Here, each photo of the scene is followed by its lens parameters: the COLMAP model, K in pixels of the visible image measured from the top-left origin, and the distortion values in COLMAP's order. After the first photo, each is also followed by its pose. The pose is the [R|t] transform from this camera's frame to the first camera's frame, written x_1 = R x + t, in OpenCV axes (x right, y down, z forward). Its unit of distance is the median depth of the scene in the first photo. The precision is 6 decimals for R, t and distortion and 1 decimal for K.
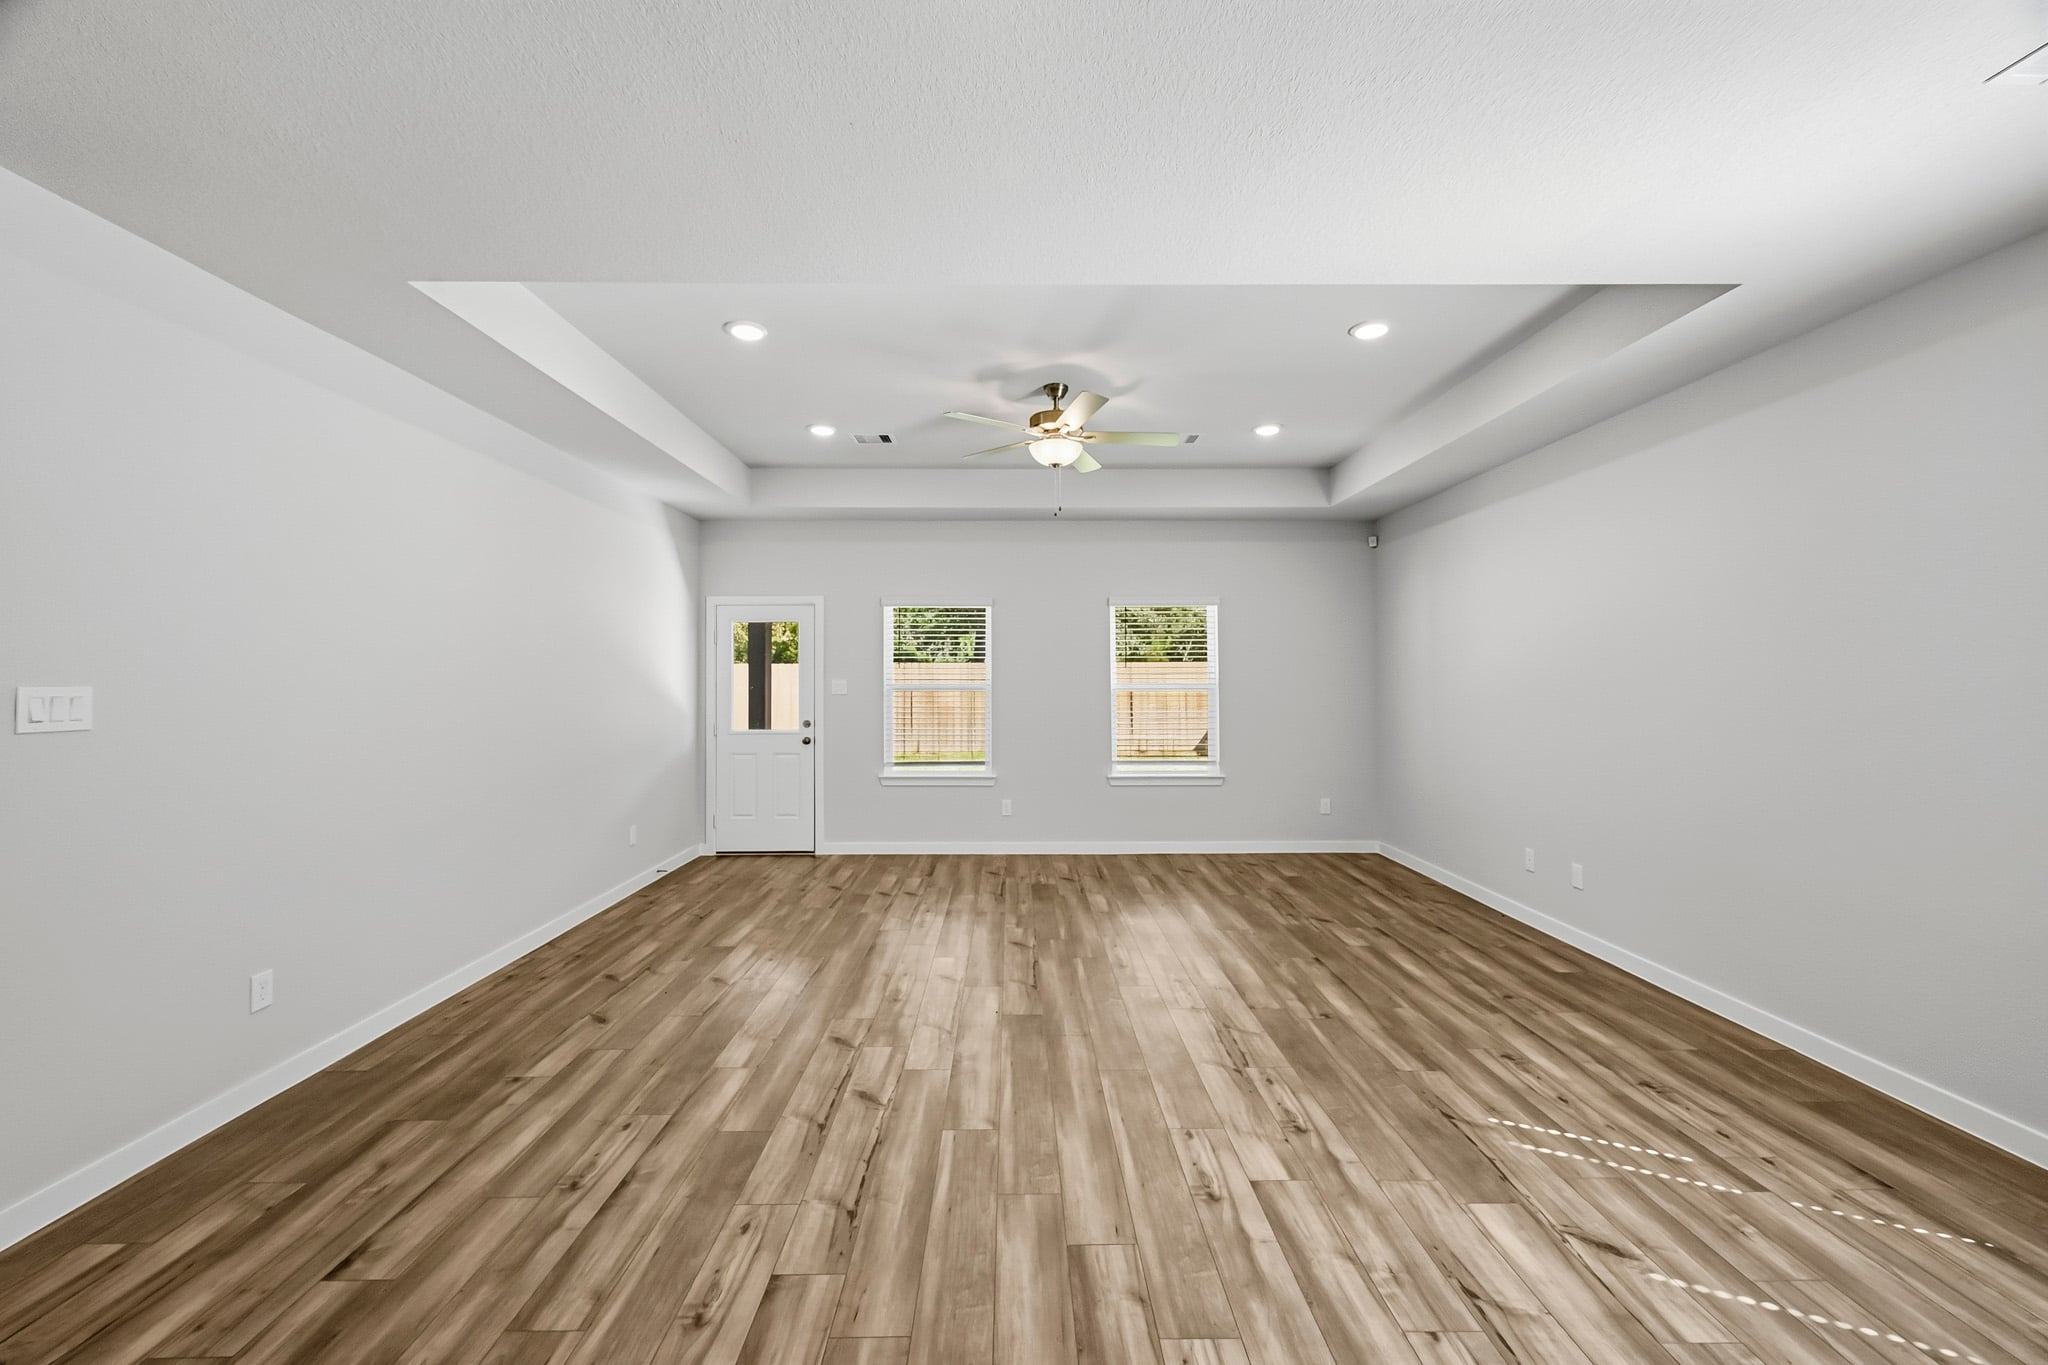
lens RADIAL K [[814.3, 0, 1015.7], [0, 814.3, 676.9], [0, 0, 1]] dist [-0.000581, 0.000442]
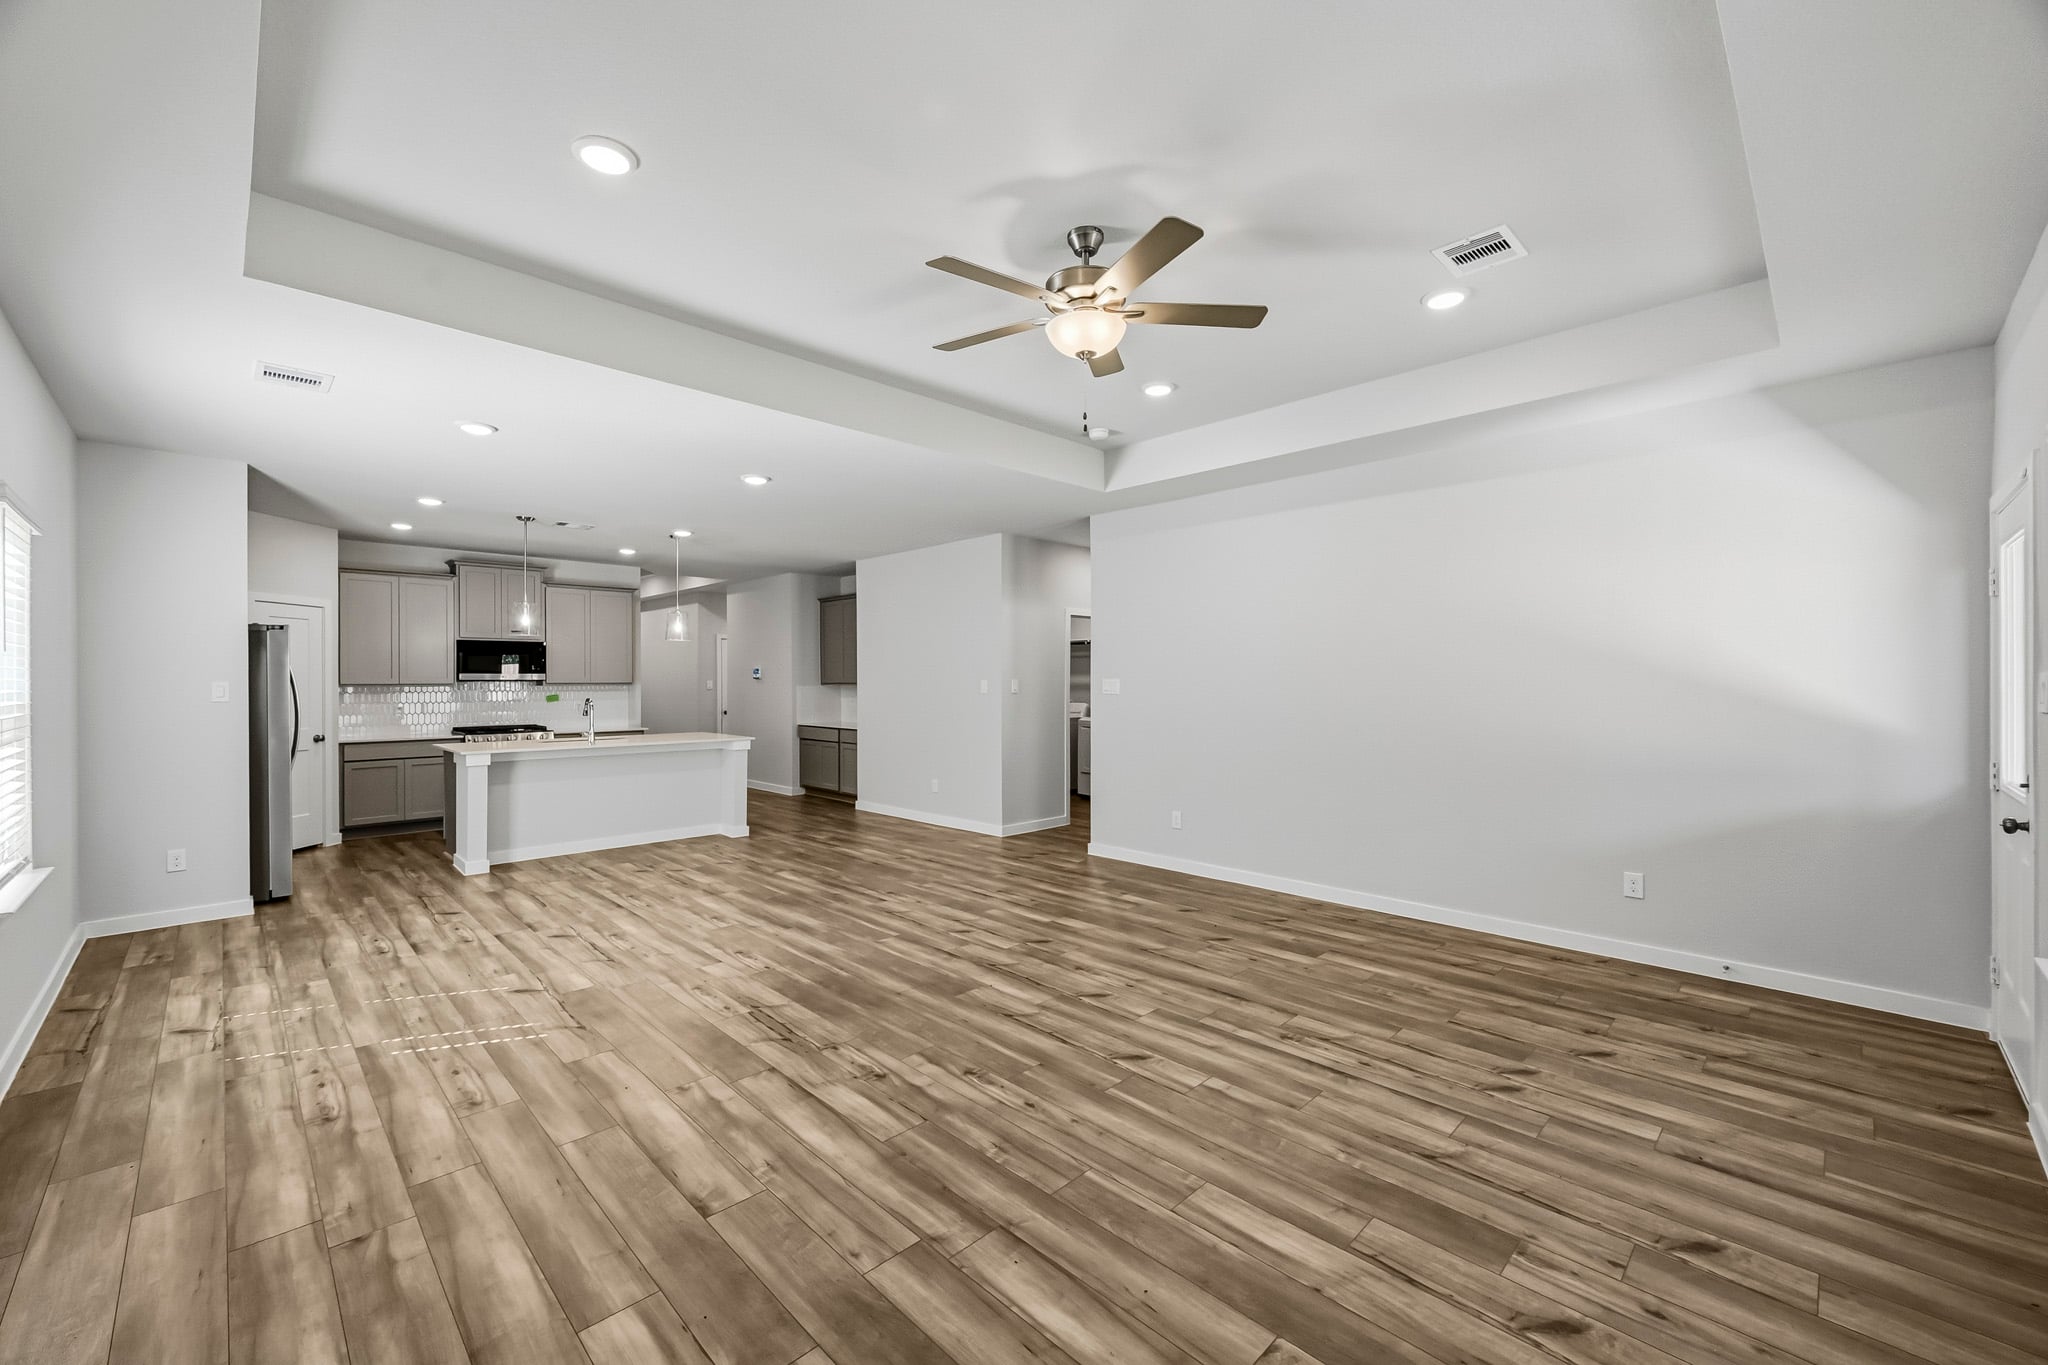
lens RADIAL K [[814.3, 0, 1015.7], [0, 814.3, 676.9], [0, 0, 1]] dist [-0.000581, 0.000442]
pose [[-0.720316, 0.002810, -0.693641, 0.859286], [0.007930, 0.999960, -0.004184, 0.012797], [0.693601, -0.008514, -0.720309, 2.219829]]
